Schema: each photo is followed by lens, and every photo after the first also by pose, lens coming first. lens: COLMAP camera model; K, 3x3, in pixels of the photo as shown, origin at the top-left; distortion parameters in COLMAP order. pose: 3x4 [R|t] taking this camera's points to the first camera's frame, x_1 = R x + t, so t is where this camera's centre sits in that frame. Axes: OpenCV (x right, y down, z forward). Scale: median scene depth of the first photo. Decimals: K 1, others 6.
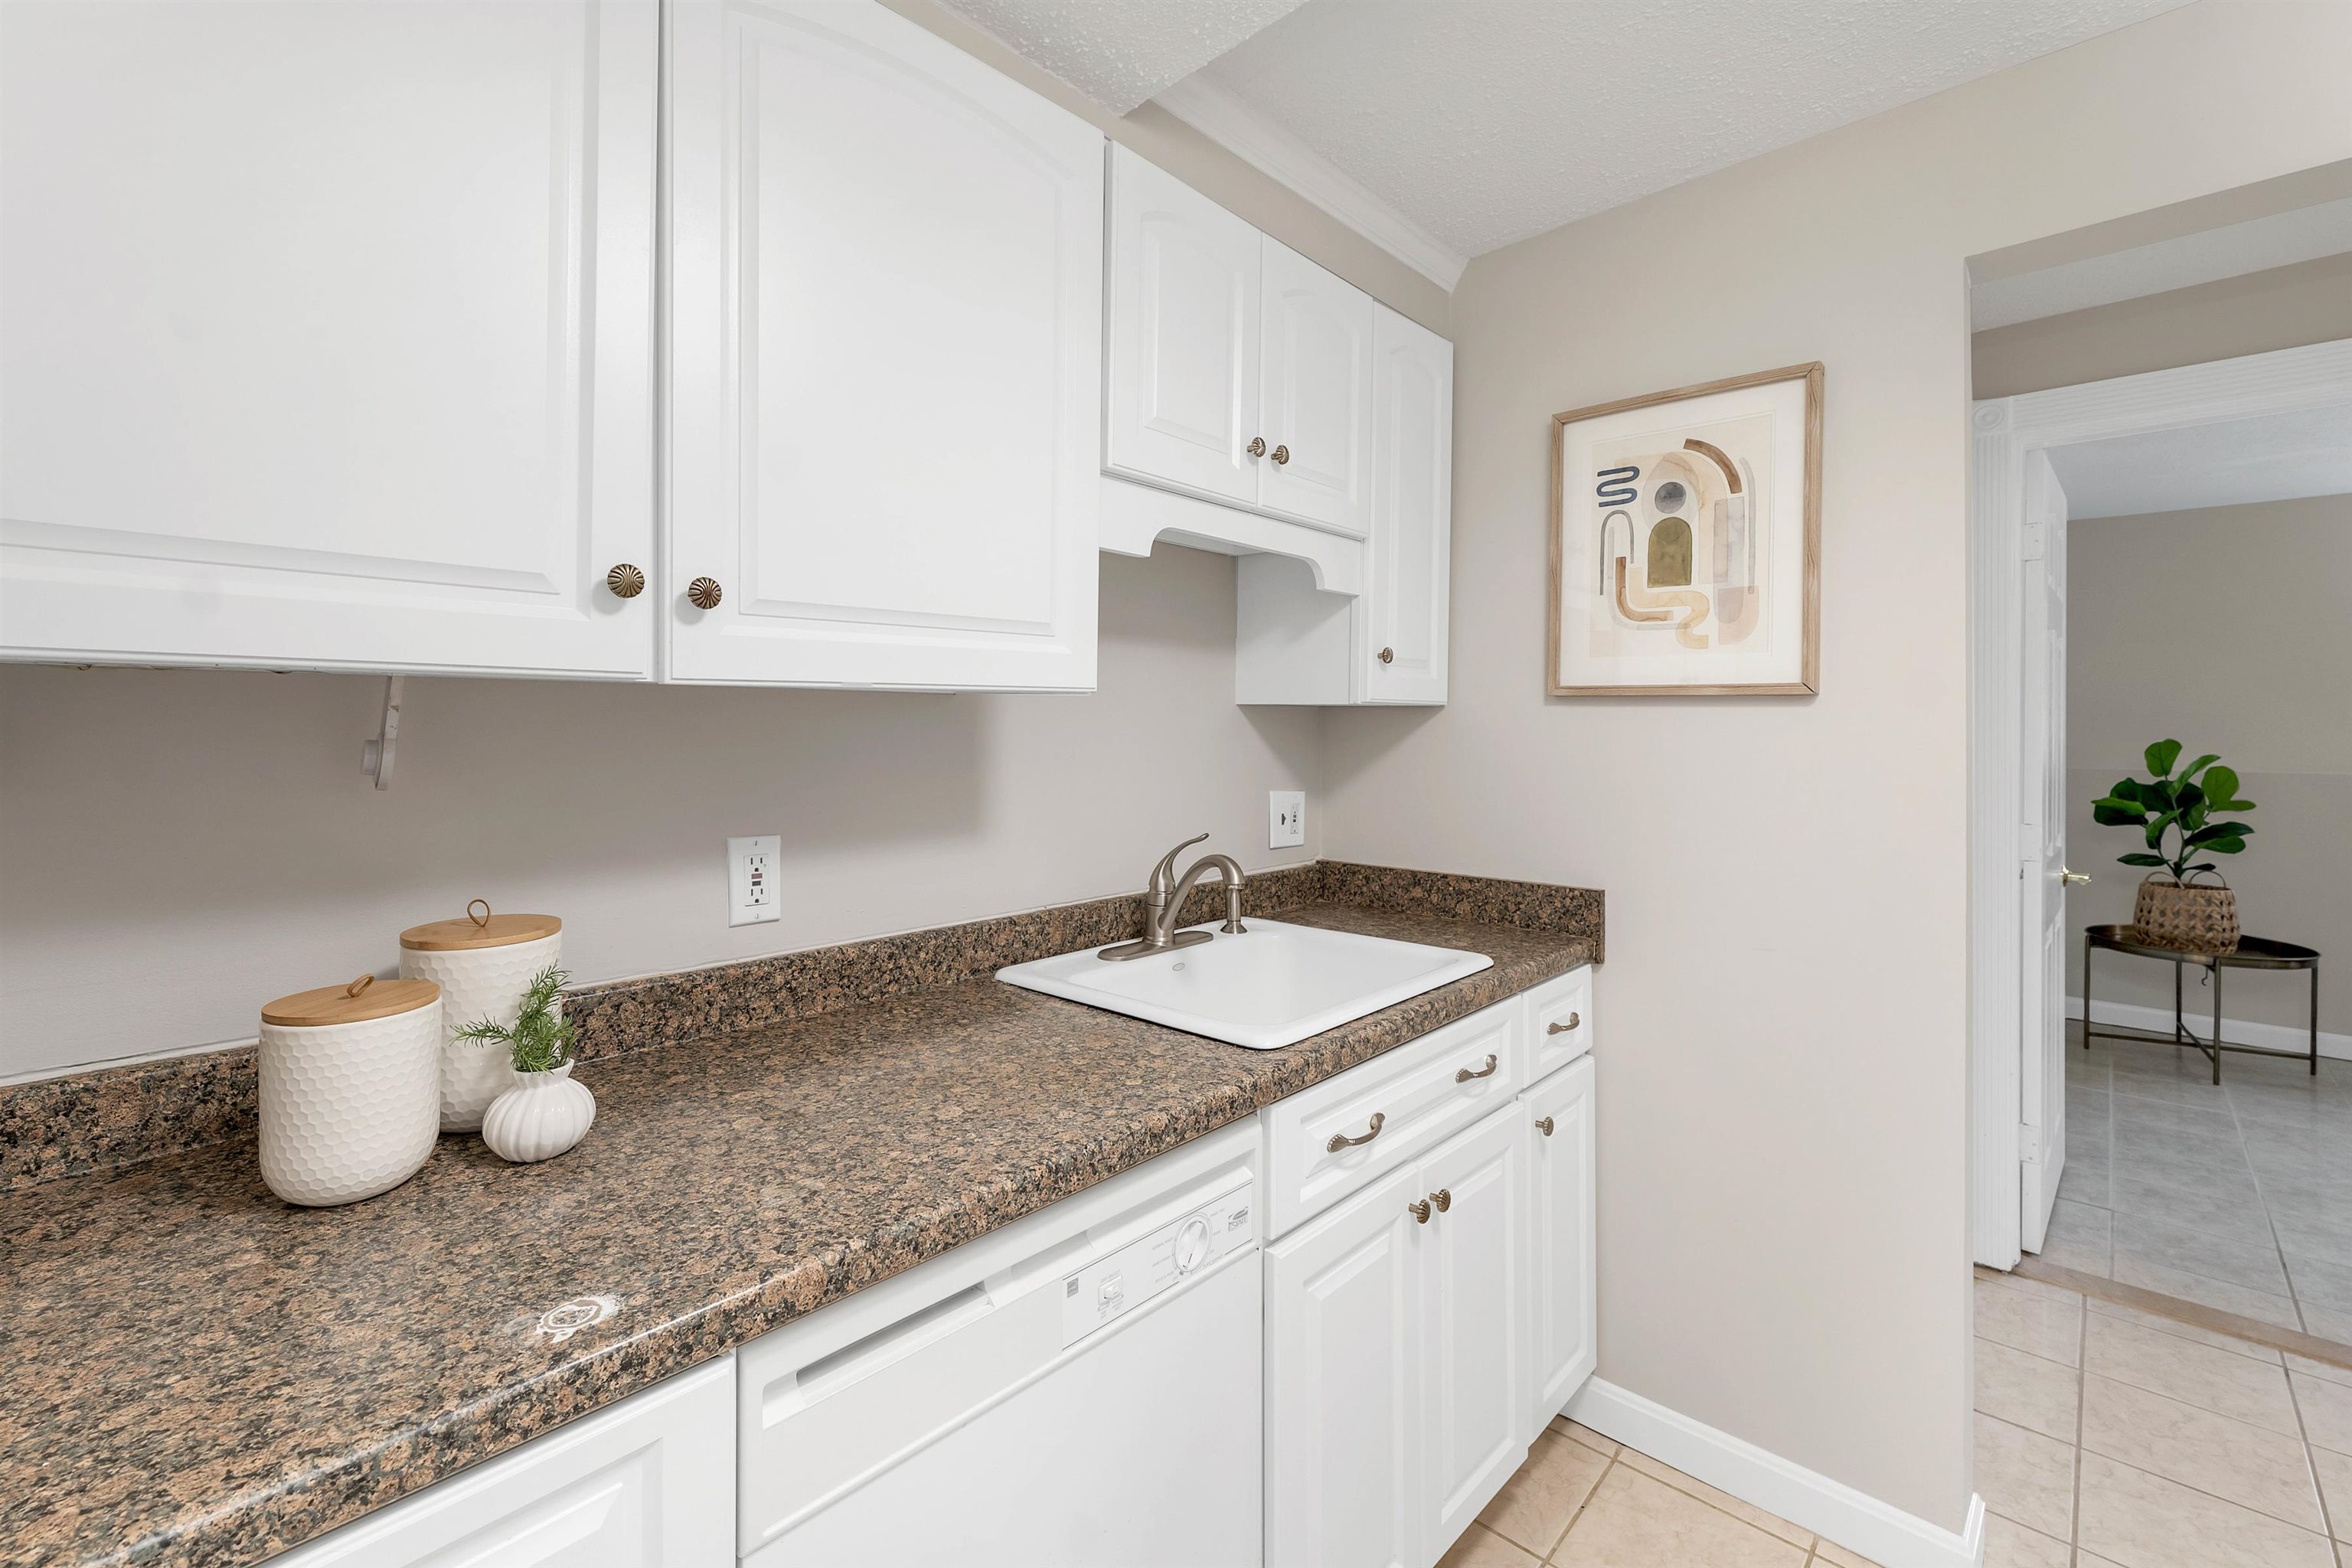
lens RADIAL K [[1002.4, 0, 1172.9], [0, 1002.4, 722.4], [0, 0, 1]] dist [0.015783, -0.000008]
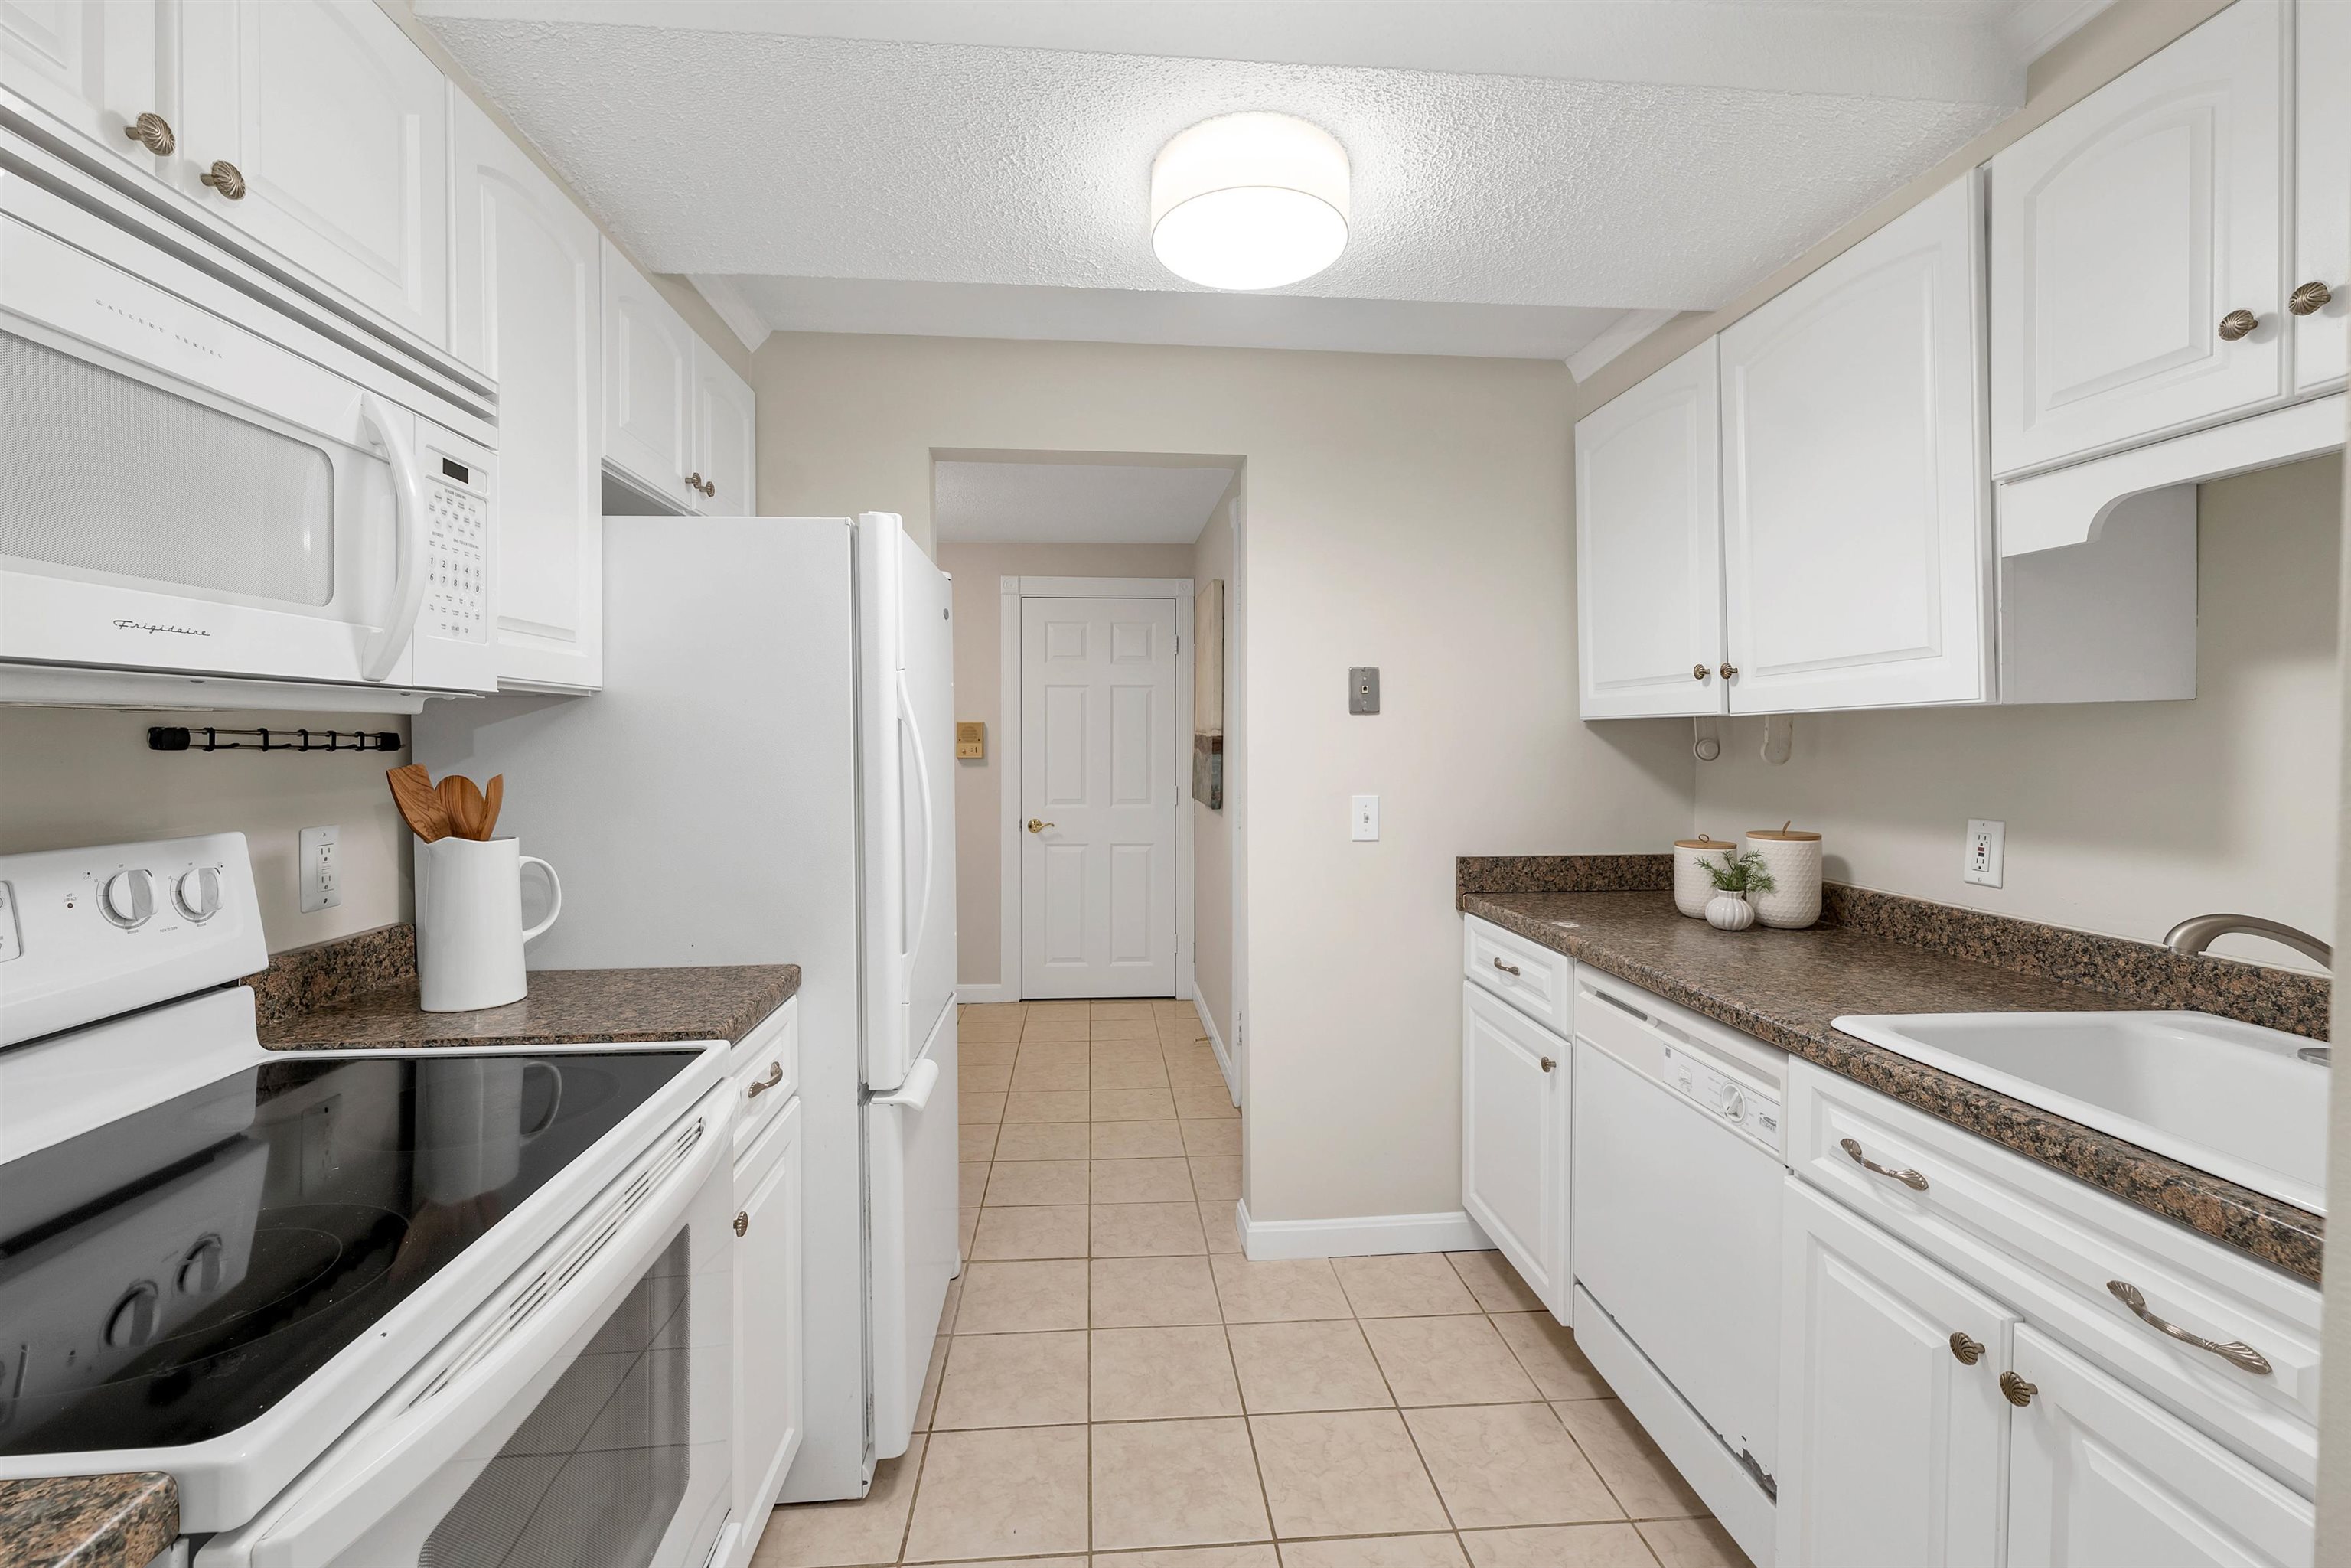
lens RADIAL K [[1002.0, 0, 1172.4], [0, 1002.0, 722.5], [0, 0, 1]] dist [0.015783, -0.000008]
pose [[-0.673645, -0.016520, -0.738870, 1.349426], [0.002570, 0.999692, -0.024695, 0.016856], [0.739050, -0.018535, -0.673395, 1.166499]]
